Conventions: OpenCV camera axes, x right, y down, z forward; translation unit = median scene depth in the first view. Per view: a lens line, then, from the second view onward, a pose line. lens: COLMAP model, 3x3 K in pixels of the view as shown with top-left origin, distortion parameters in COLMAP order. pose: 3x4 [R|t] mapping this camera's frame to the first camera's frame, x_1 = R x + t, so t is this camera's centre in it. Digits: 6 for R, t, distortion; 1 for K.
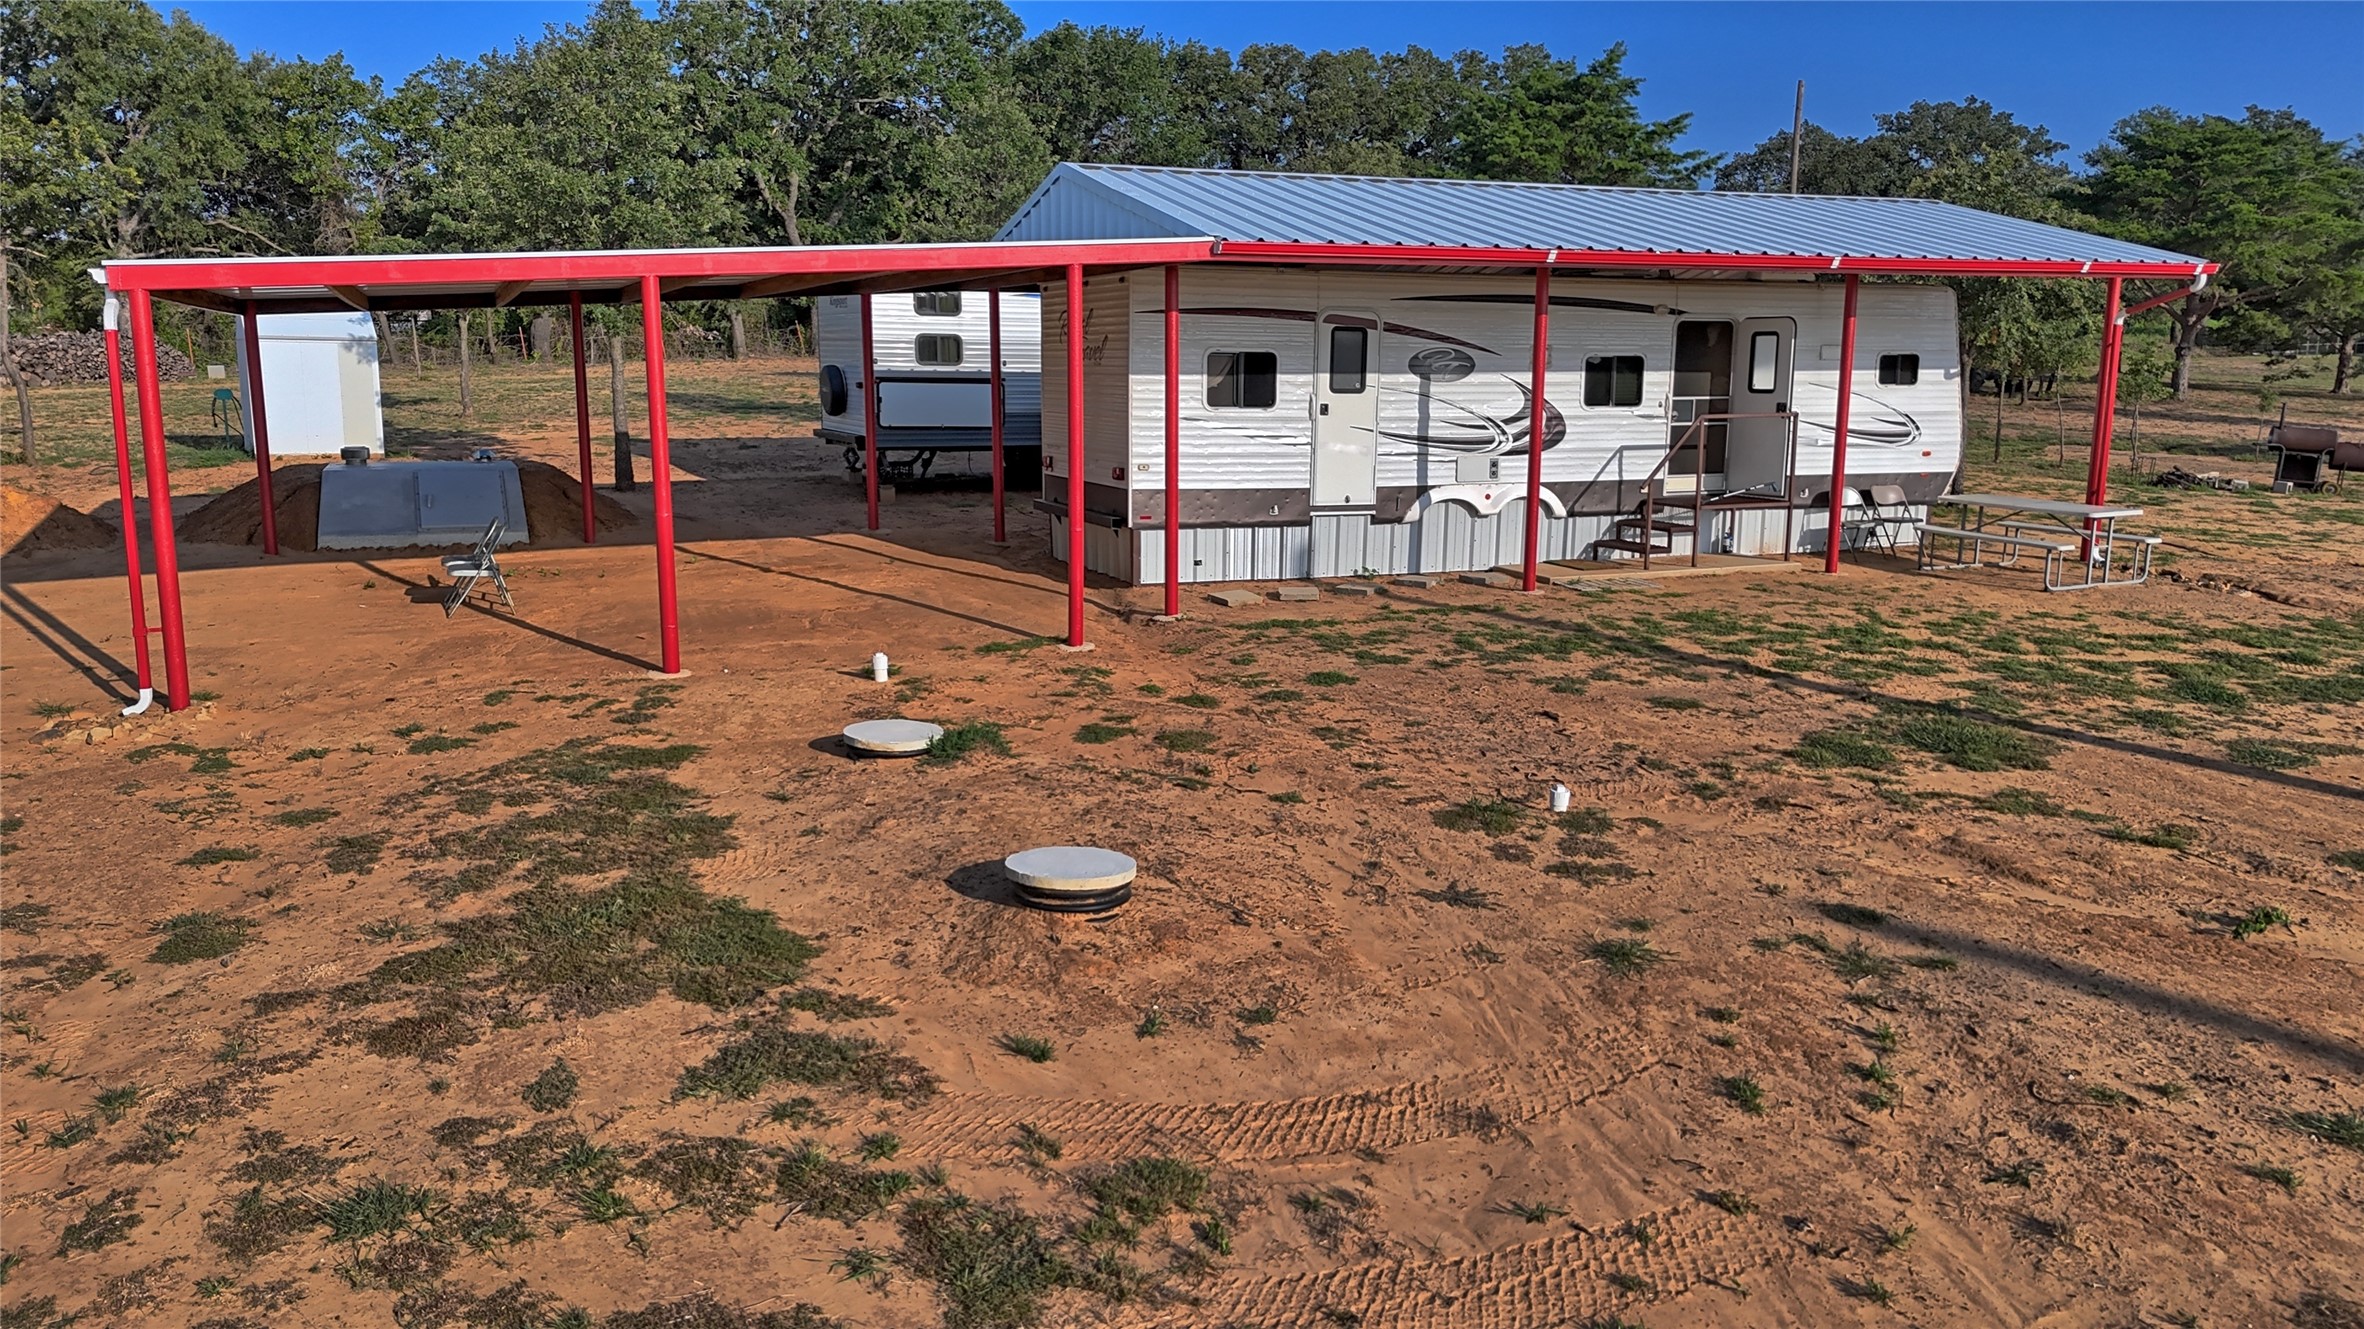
lens RADIAL K [[1730.2, 0, 1190.8], [0, 1730.2, 659.9], [0, 0, 1]] dist [0.069588, -0.077424]
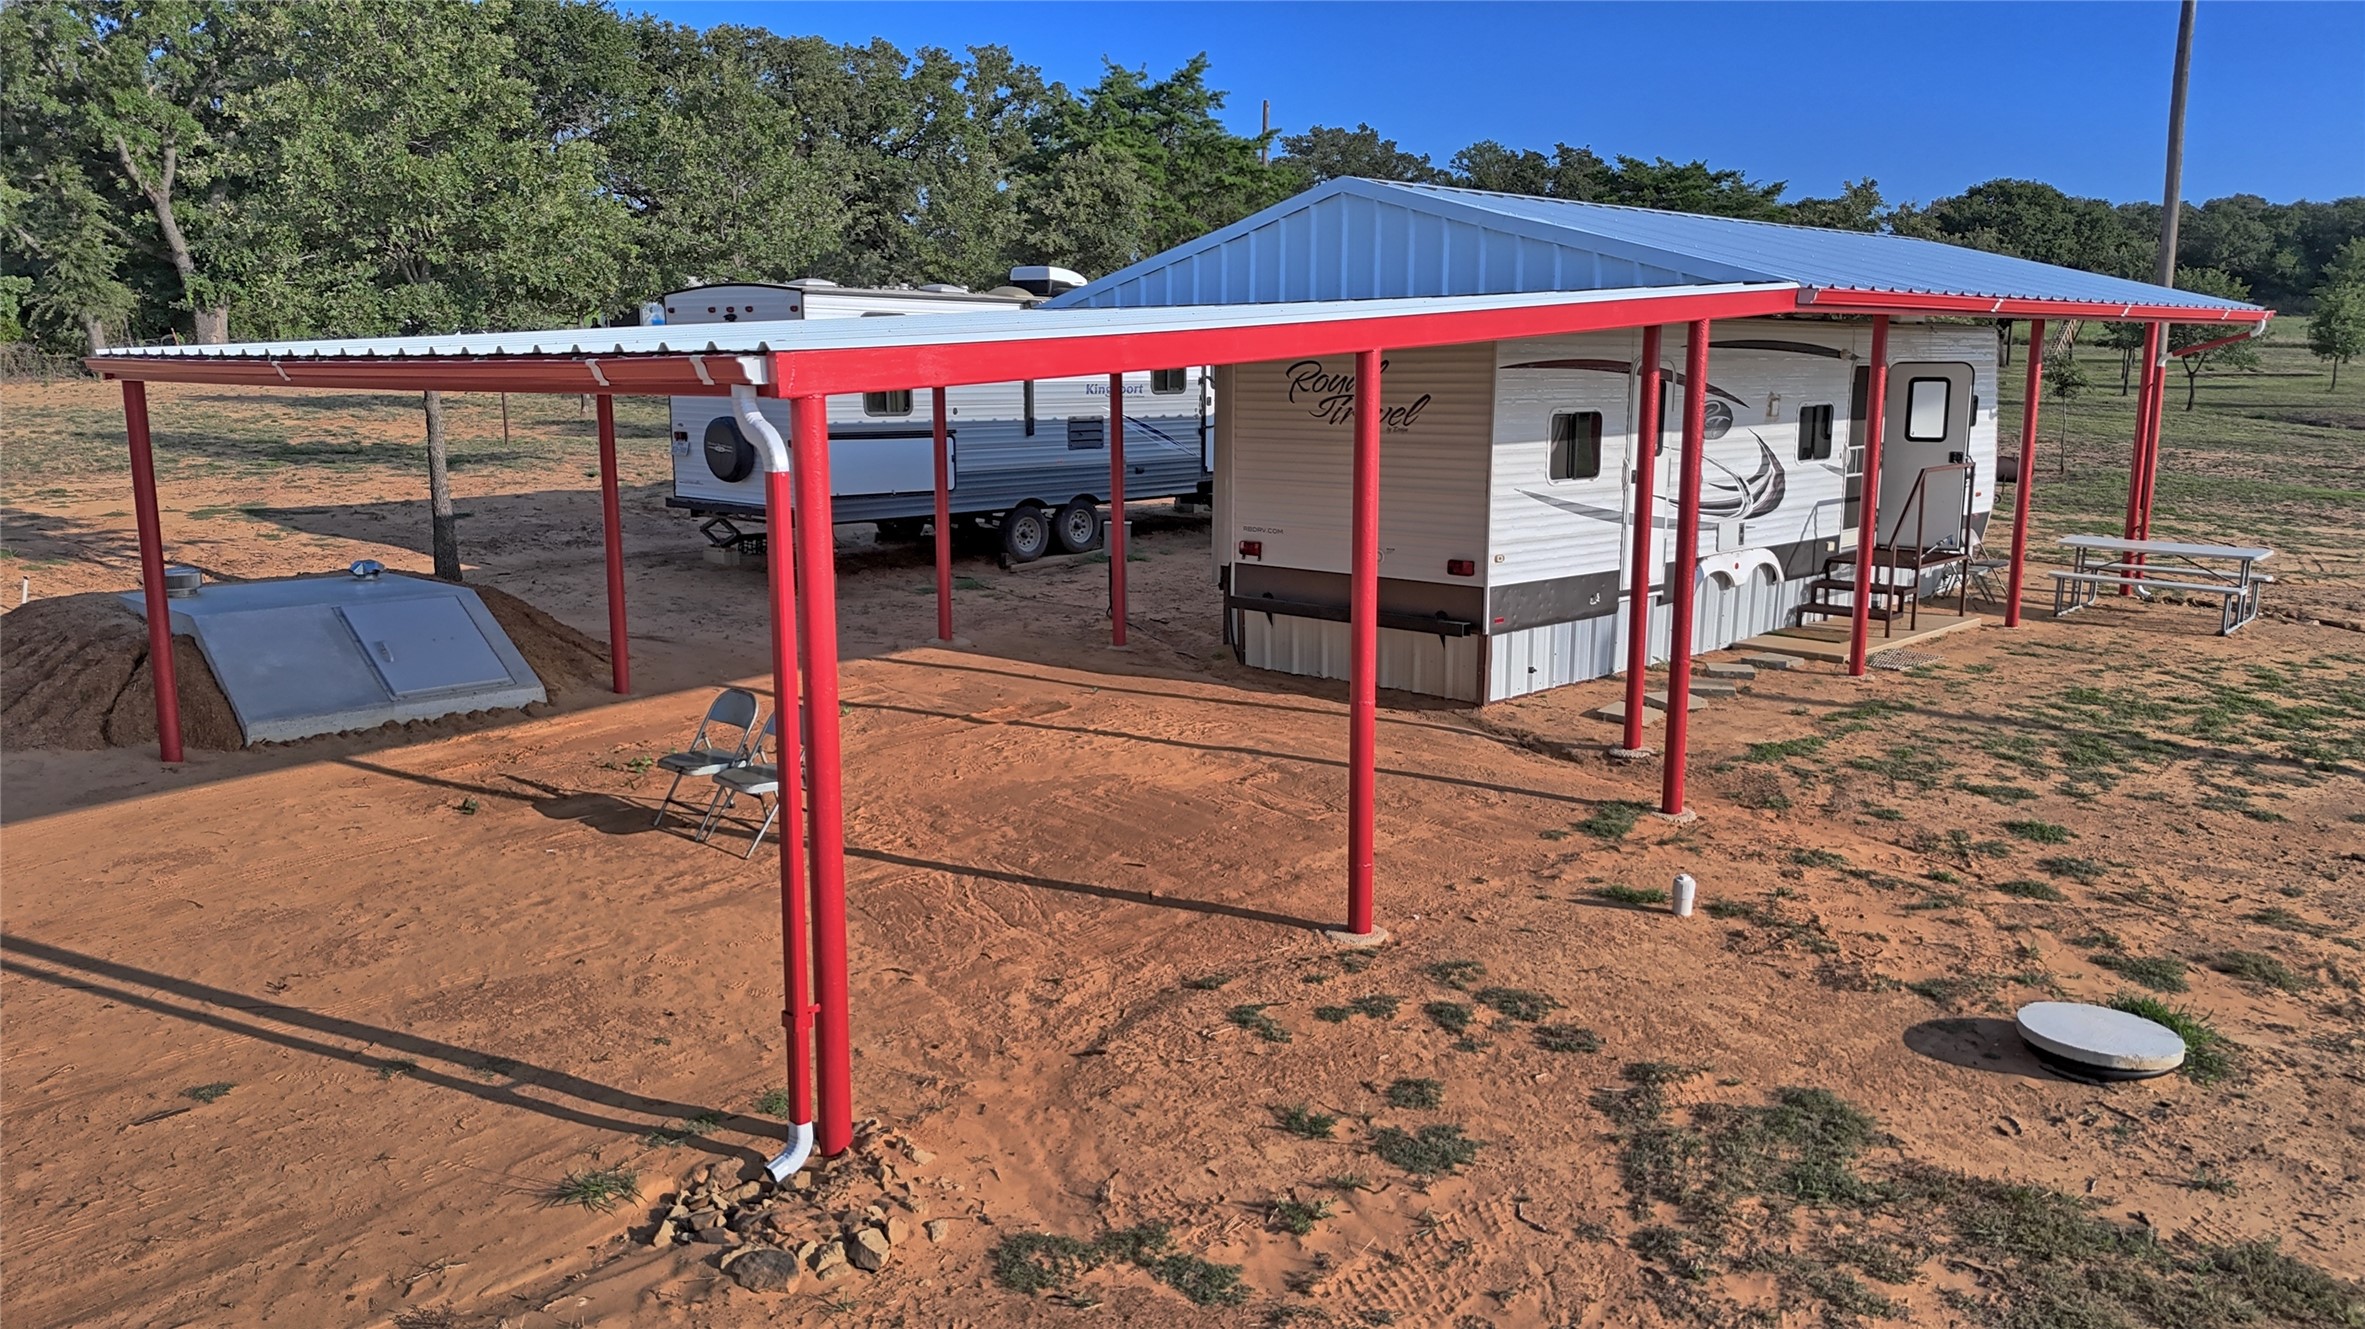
lens RADIAL K [[1731.0, 0, 1191.3], [0, 1731.0, 659.9], [0, 0, 1]] dist [0.069588, -0.077424]
pose [[0.919568, -0.071858, 0.386305, -0.426257], [0.071713, 0.997315, 0.014806, -0.078209], [-0.386332, 0.014088, 0.922252, 0.282791]]
